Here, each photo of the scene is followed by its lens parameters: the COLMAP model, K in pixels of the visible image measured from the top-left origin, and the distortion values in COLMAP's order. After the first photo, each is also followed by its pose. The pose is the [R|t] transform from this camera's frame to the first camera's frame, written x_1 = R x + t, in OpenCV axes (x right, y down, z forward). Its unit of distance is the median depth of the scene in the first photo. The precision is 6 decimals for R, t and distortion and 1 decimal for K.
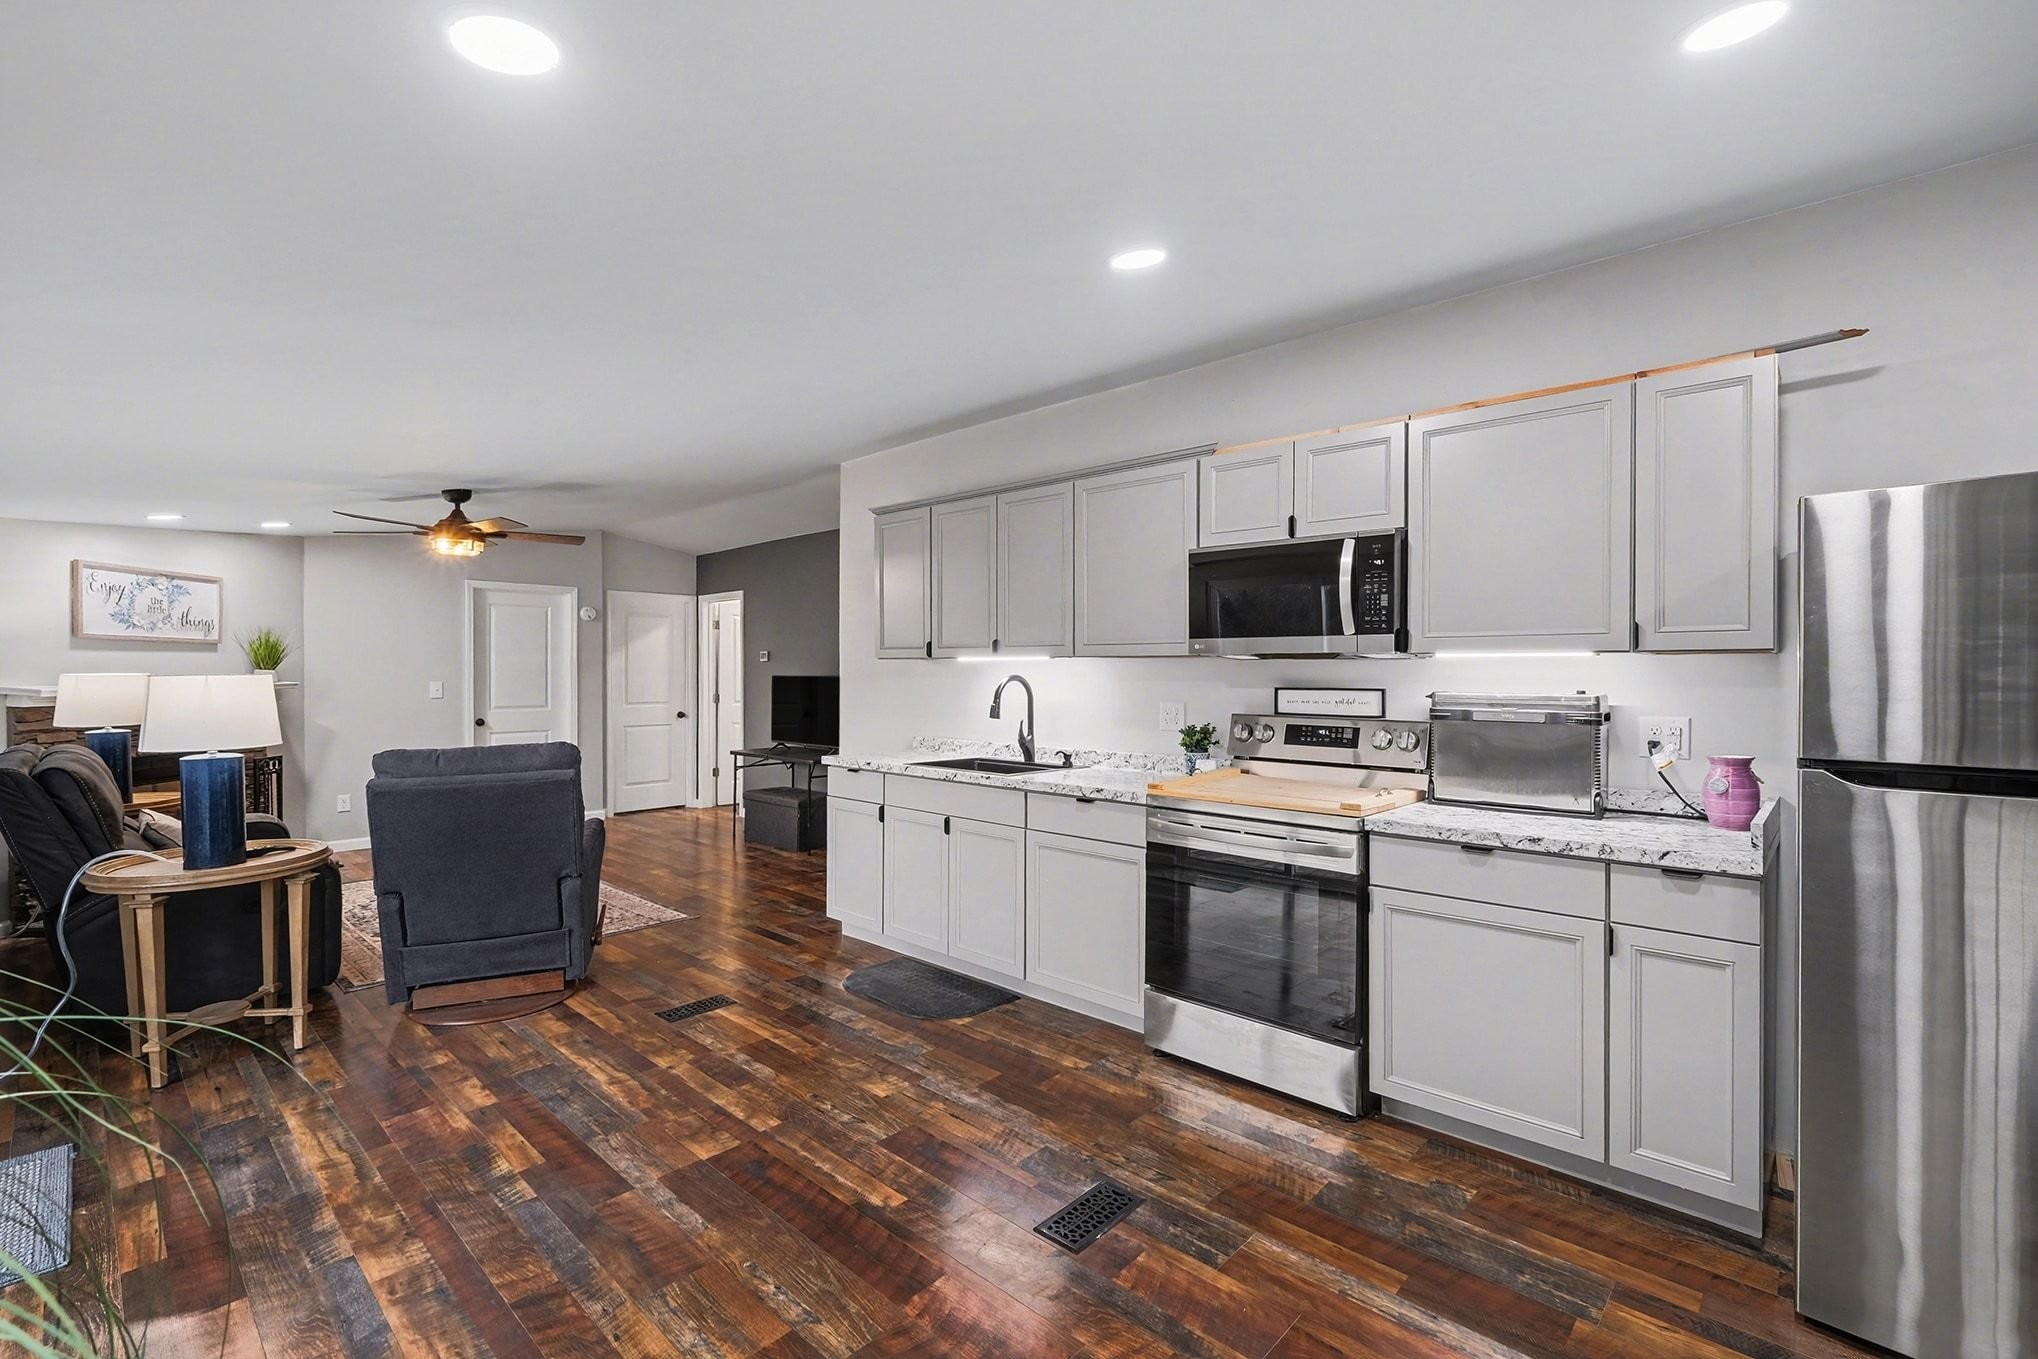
lens RADIAL K [[898.2, 0, 1009.5], [0, 898.2, 693.2], [0, 0, 1]] dist [-0.001915, -0.000013]
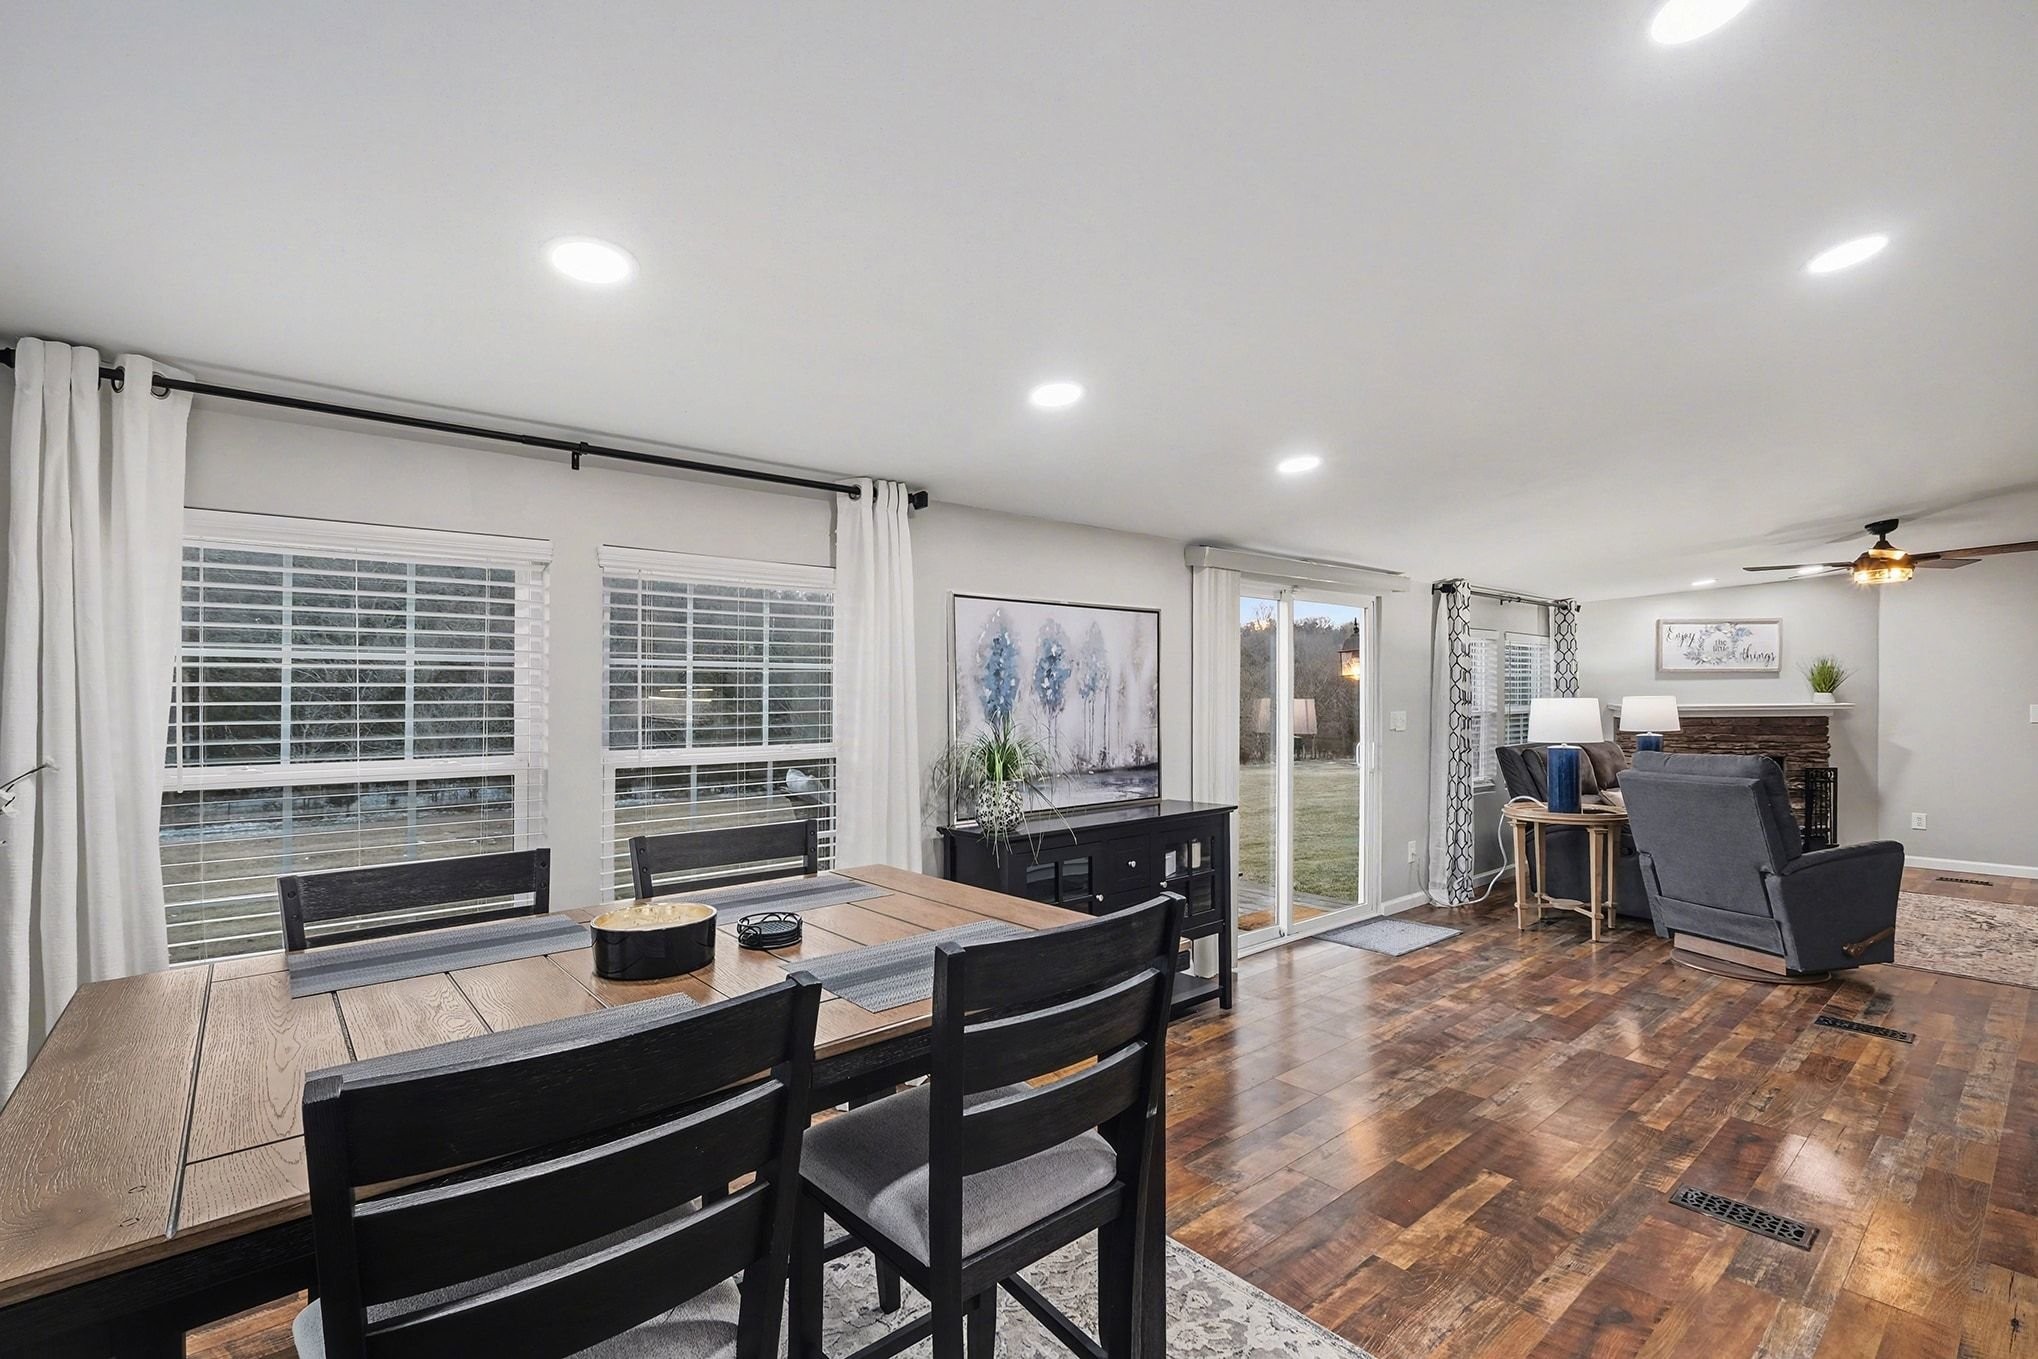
lens RADIAL K [[898.2, 0, 1018.8], [0, 898.2, 694.7], [0, 0, 1]] dist [-0.001915, -0.000013]
pose [[-0.117801, -0.002591, -0.993034, 0.866584], [-0.019055, 0.999818, -0.000349, -0.005865], [0.992854, 0.018881, -0.117829, 0.194918]]
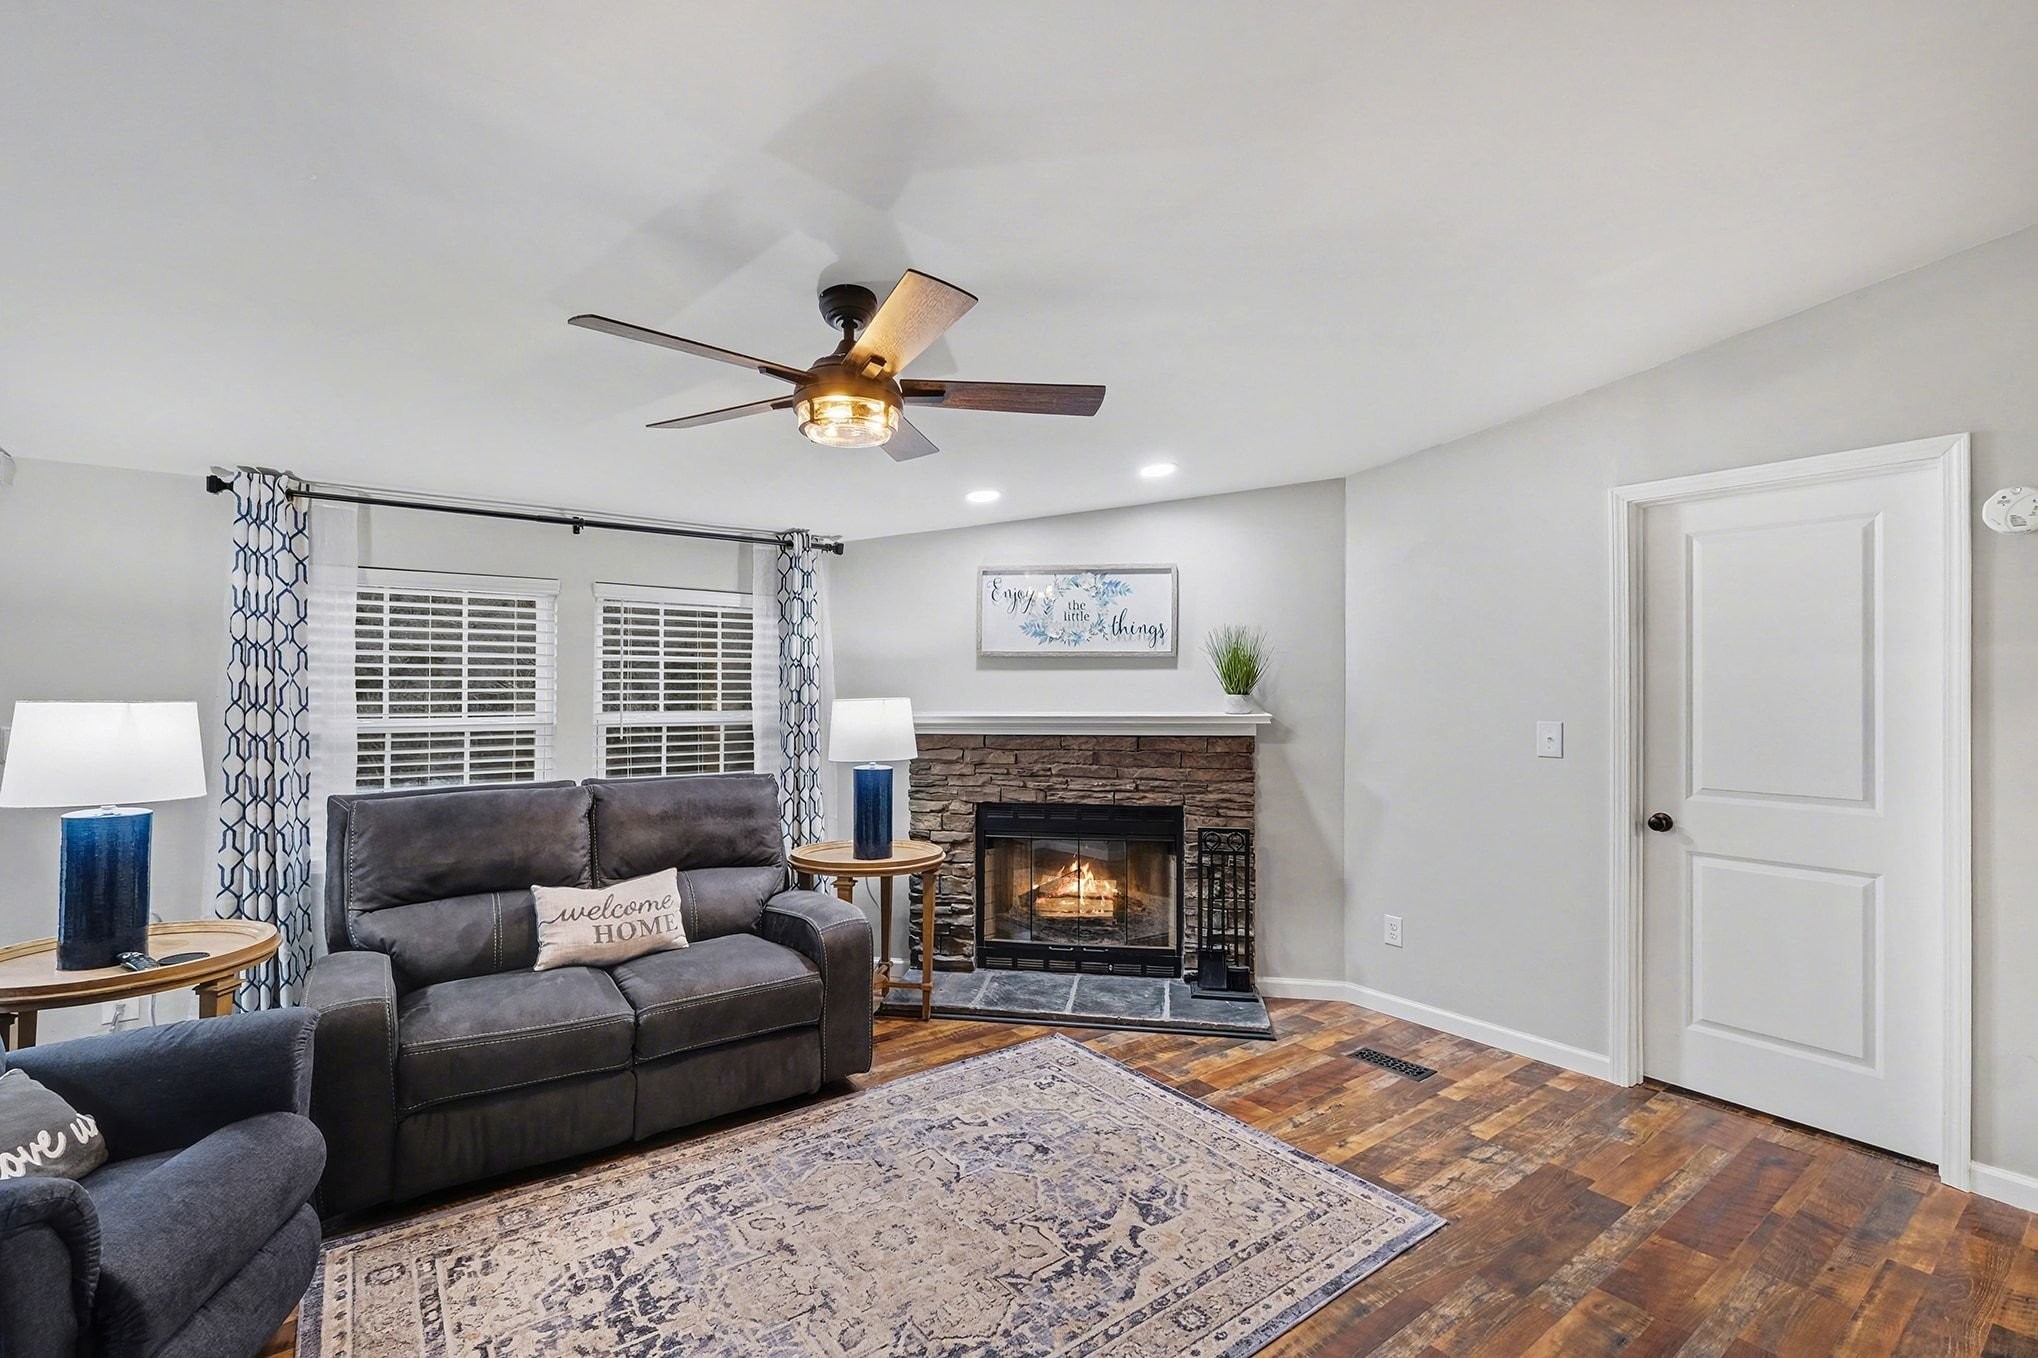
lens RADIAL K [[898.2, 0, 1015.2], [0, 898.2, 673.7], [0, 0, 1]] dist [-0.001915, -0.000013]
pose [[-0.186715, -0.015836, -0.982287, -0.300375], [-0.026168, 0.999595, -0.011141, -0.056813], [0.982066, 0.023624, -0.187054, 1.864374]]
